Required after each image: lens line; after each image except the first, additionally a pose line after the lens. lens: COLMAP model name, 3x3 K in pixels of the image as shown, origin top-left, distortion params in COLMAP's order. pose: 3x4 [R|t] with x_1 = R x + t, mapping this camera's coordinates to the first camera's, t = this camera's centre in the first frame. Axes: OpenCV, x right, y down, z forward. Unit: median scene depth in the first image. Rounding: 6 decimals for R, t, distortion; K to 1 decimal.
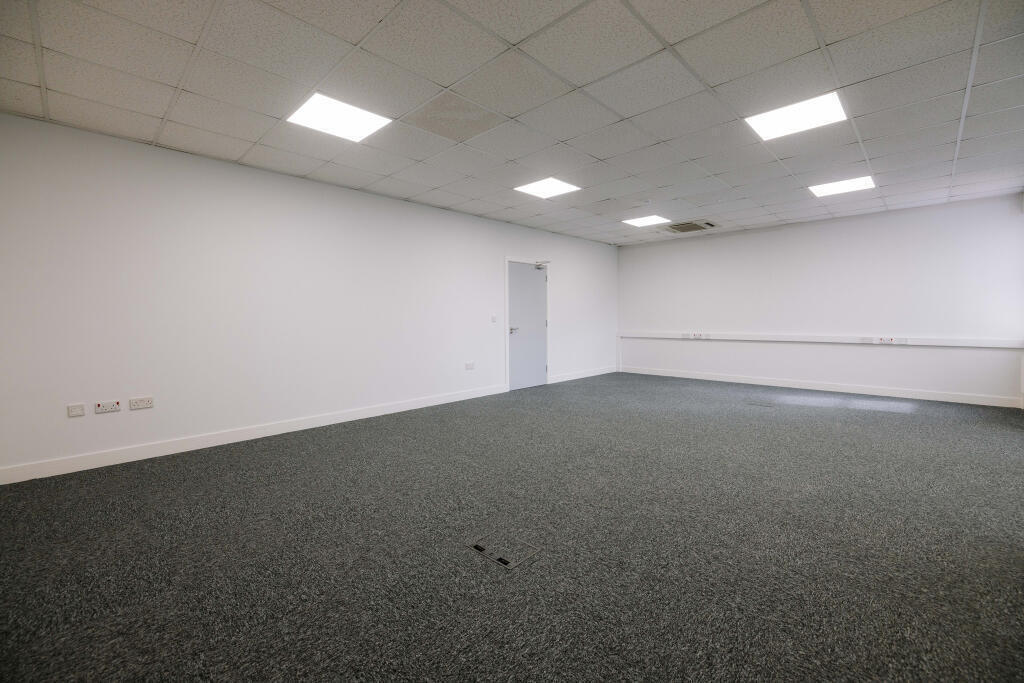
lens RADIAL K [[428.6, 0, 512.7], [0, 428.6, 337.6], [0, 0, 1]] dist [0.001164, 0.000017]
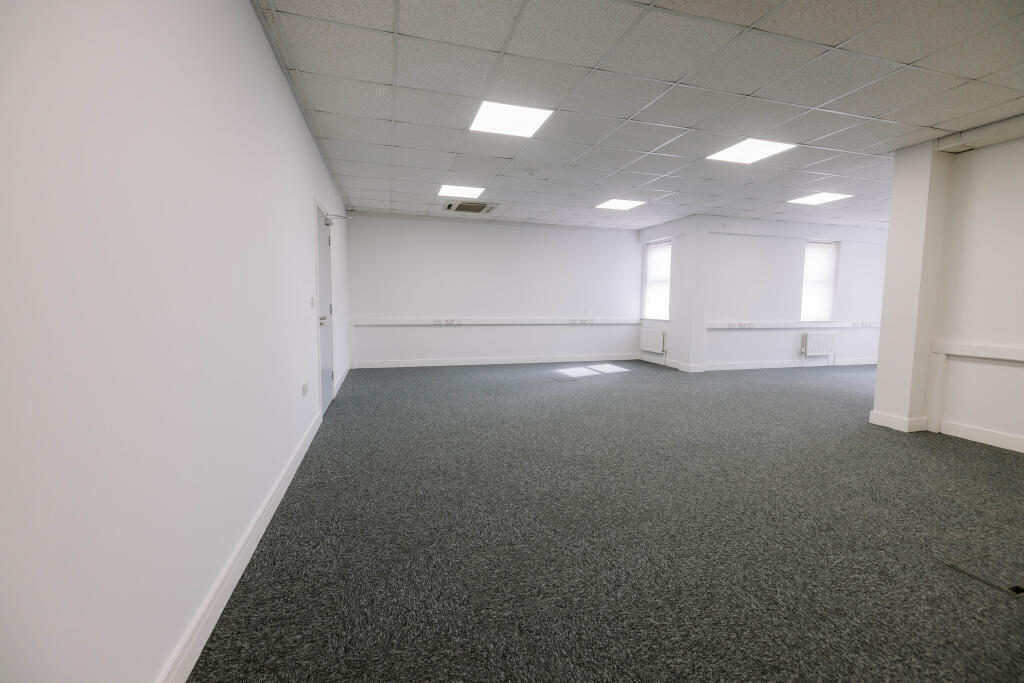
lens RADIAL K [[428.6, 0, 512.7], [0, 428.6, 337.6], [0, 0, 1]] dist [0.001164, 0.000017]
pose [[0.503740, -0.057539, 0.861937, -0.360517], [0.026554, 0.998339, 0.051125, -0.014361], [-0.863447, -0.002865, 0.504431, 0.419424]]
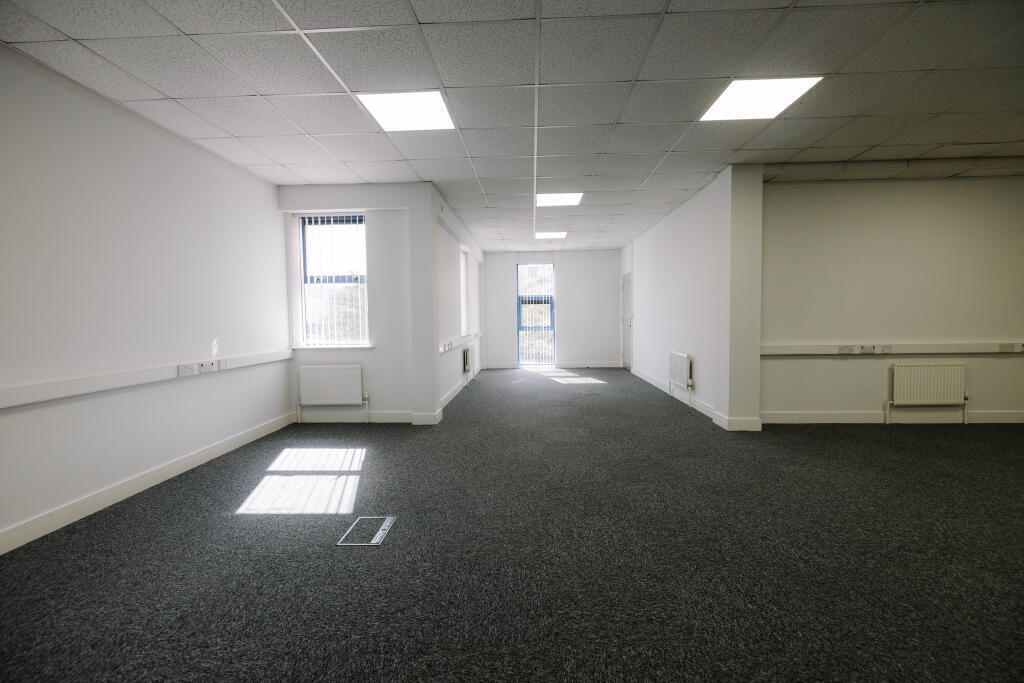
lens RADIAL K [[437.6, 0, 527.7], [0, 437.6, 337.6], [0, 0, 1]] dist [0.000293, -0.000112]
pose [[-0.653129, -0.024294, 0.756857, 0.113282], [0.058906, 0.994827, 0.082765, -0.048667], [-0.754952, 0.098640, -0.648319, 0.880054]]
